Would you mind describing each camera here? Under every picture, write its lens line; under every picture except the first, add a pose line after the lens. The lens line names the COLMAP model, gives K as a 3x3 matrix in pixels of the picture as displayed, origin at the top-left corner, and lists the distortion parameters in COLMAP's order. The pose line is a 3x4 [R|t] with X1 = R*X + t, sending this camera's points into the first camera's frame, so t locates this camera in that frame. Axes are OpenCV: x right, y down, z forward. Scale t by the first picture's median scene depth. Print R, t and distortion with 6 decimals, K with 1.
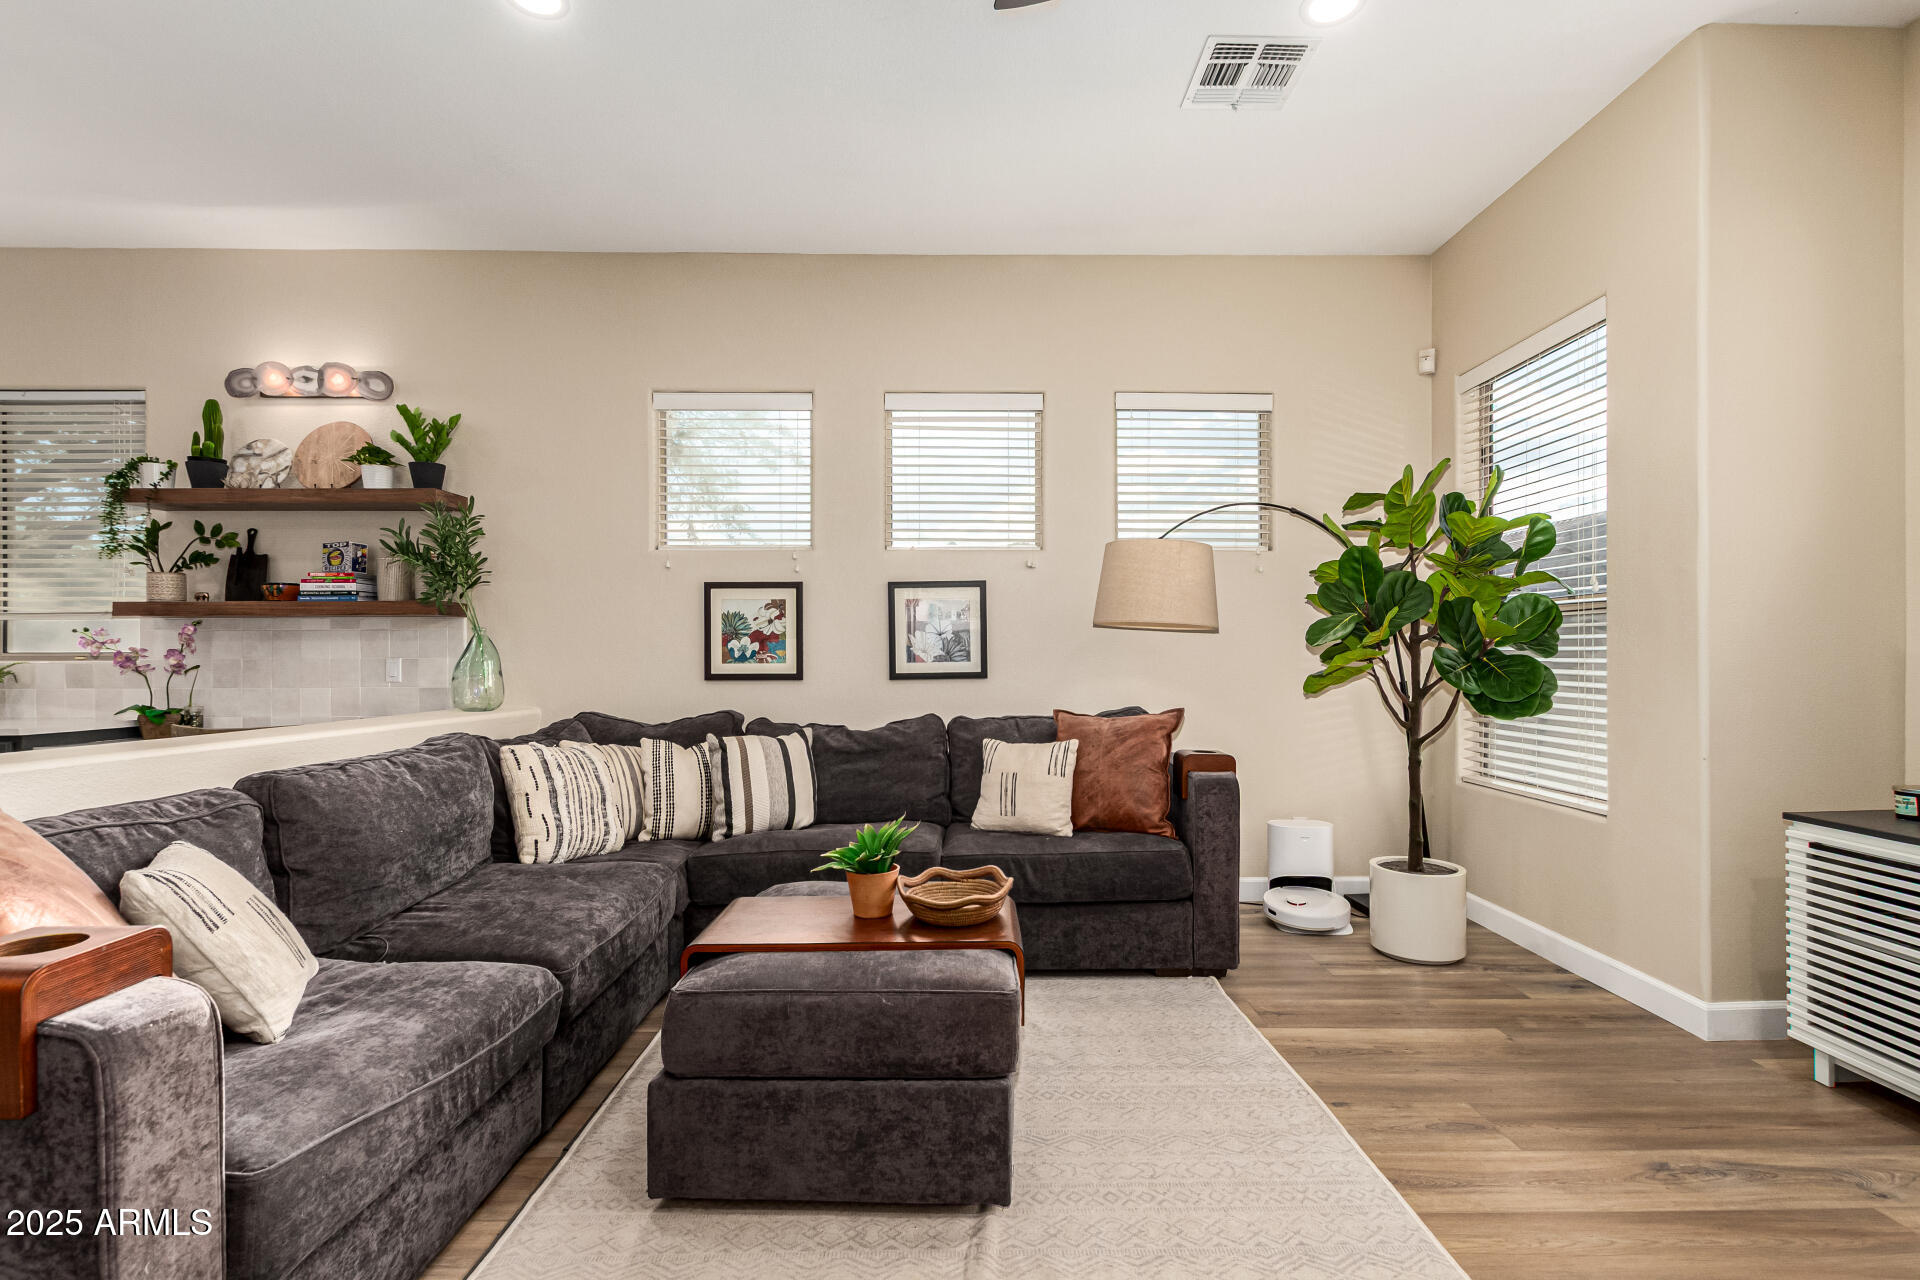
lens RADIAL K [[947.4, 0, 969.3], [0, 947.4, 658.2], [0, 0, 1]] dist [0.032556, 0.000423]
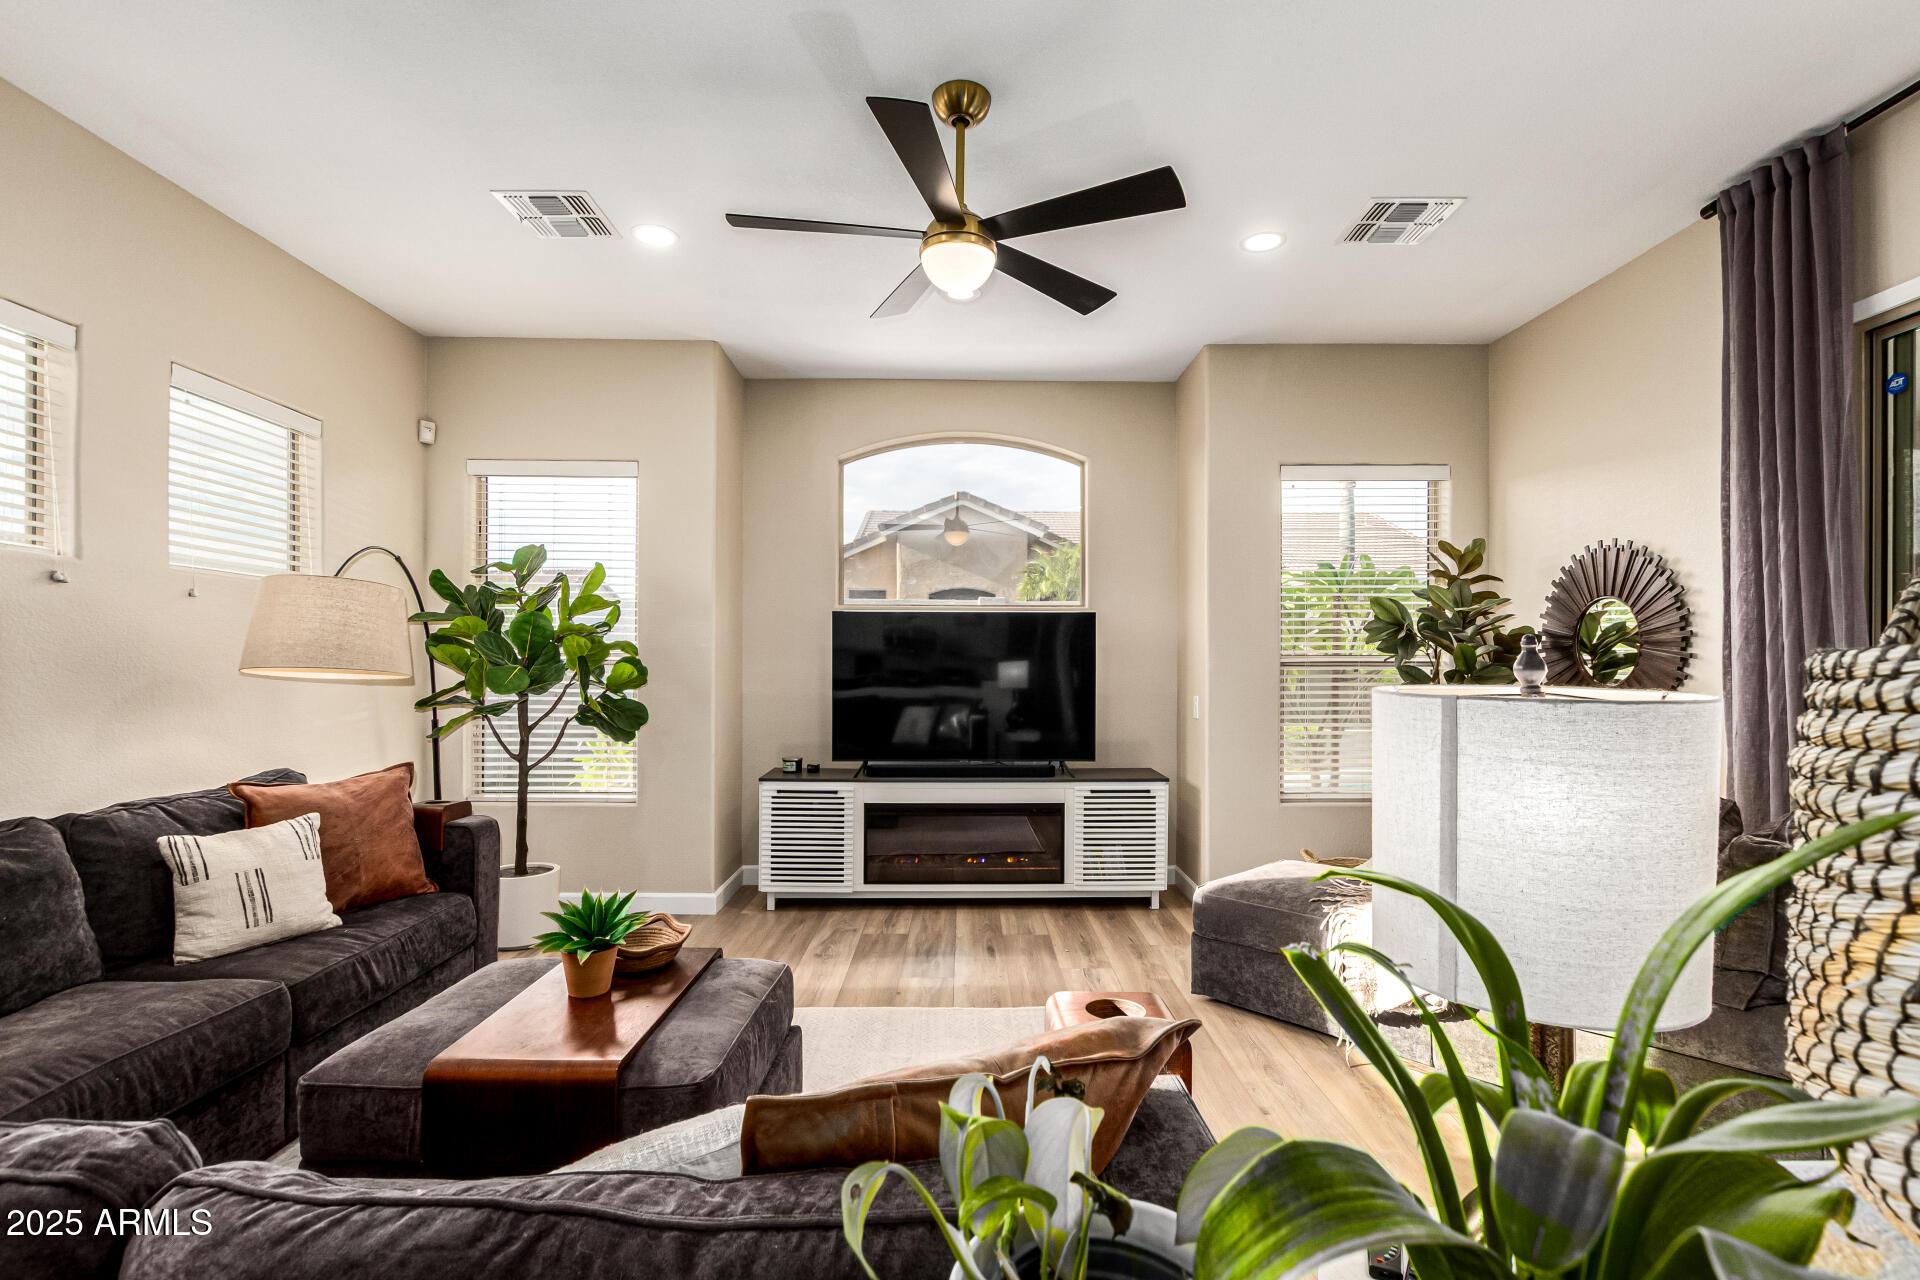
lens RADIAL K [[877.6, 0, 966.9], [0, 877.6, 653.6], [0, 0, 1]] dist [0.005646, -0.002412]
pose [[0.004000, 0.016430, 0.999857, -0.582821], [0.000821, 0.999865, -0.016433, -0.036391], [-0.999992, 0.000886, 0.003986, 0.366628]]
